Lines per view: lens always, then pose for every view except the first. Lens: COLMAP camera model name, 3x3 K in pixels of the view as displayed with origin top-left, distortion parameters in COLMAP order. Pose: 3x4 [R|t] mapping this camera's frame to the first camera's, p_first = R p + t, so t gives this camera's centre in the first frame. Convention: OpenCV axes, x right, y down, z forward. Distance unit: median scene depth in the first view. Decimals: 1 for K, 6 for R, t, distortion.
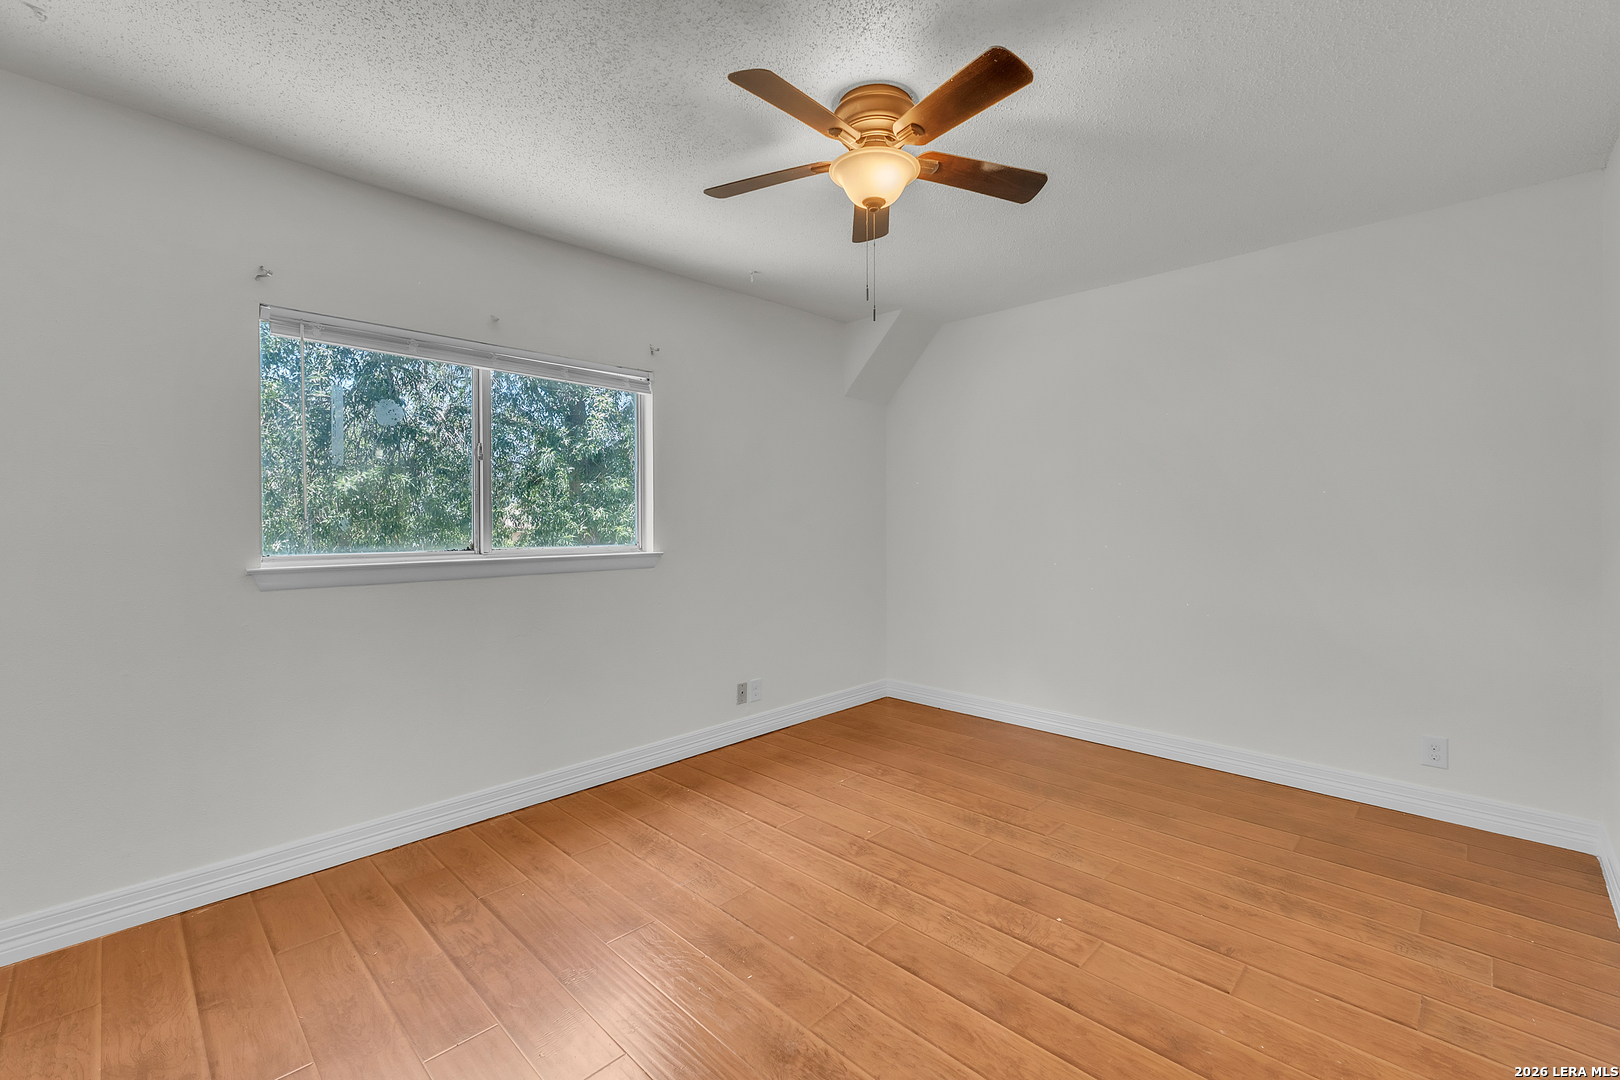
lens RADIAL K [[686.5, 0, 812.2], [0, 686.5, 529.5], [0, 0, 1]] dist [0.002532, 0.000284]
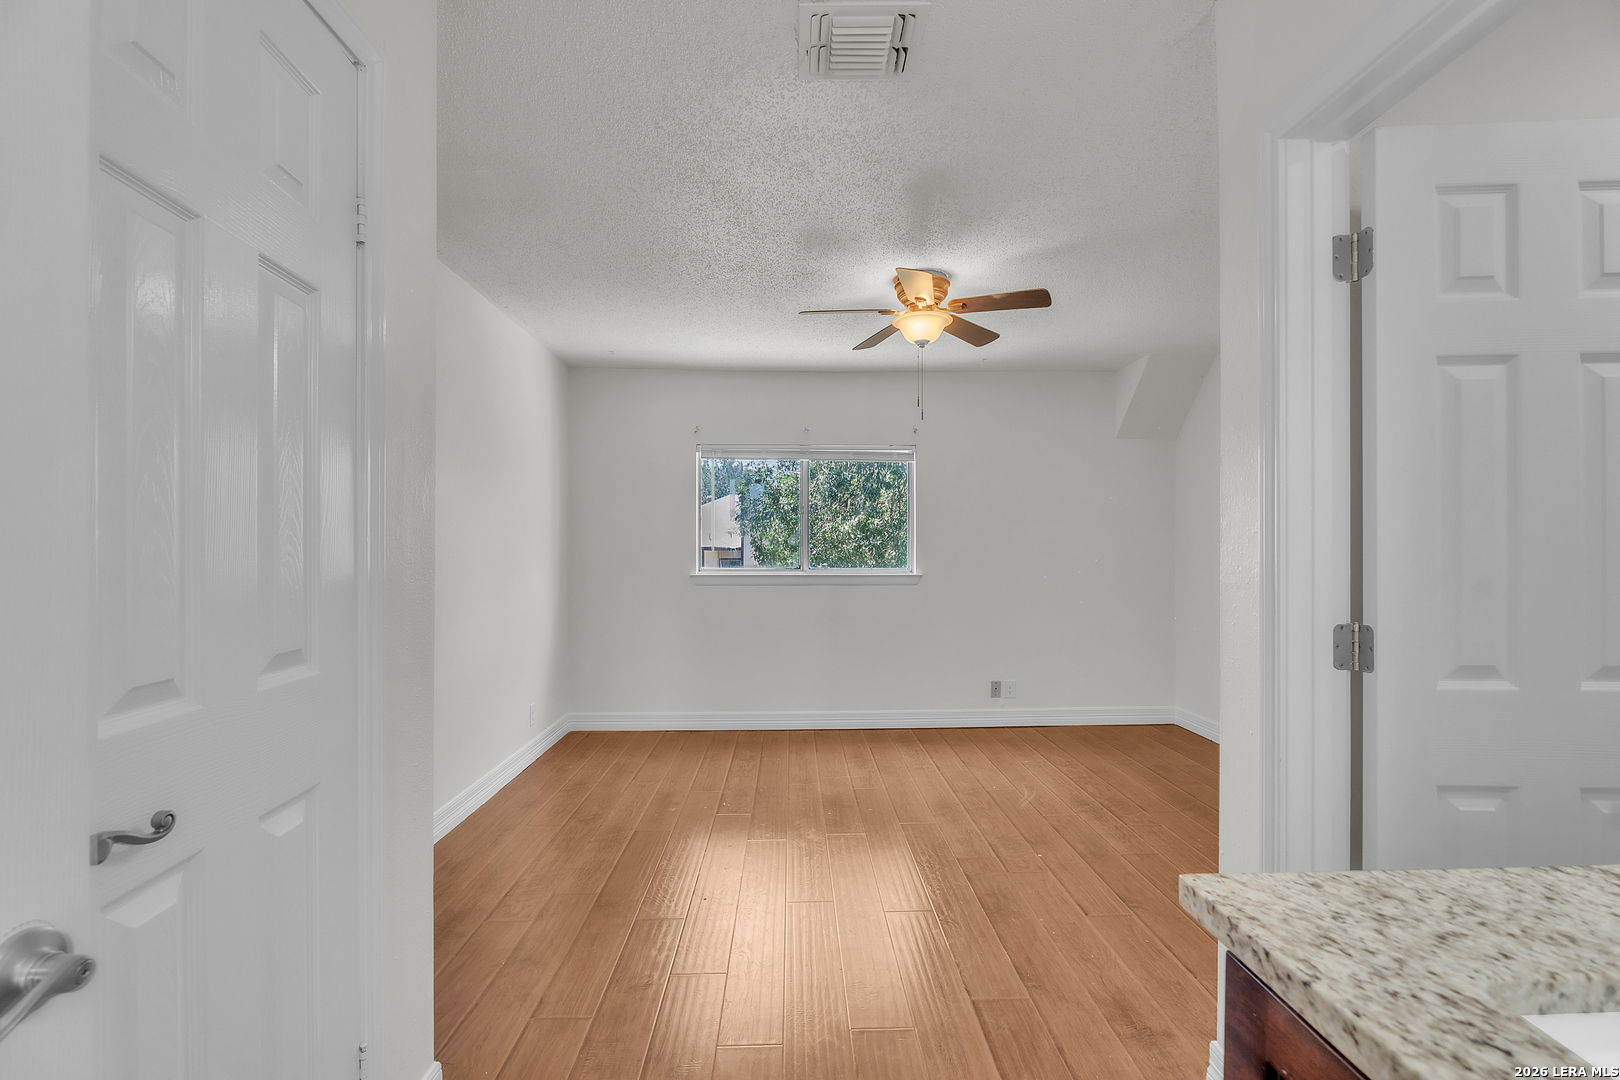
lens RADIAL K [[681.6, 0, 806.9], [0, 681.6, 559.6], [0, 0, 1]] dist [0.000156, 0.000247]
pose [[0.715020, 0.010176, -0.699030, 0.695482], [-0.012094, 0.999924, 0.002186, 0.004416], [0.699000, 0.006891, 0.715089, -0.179407]]
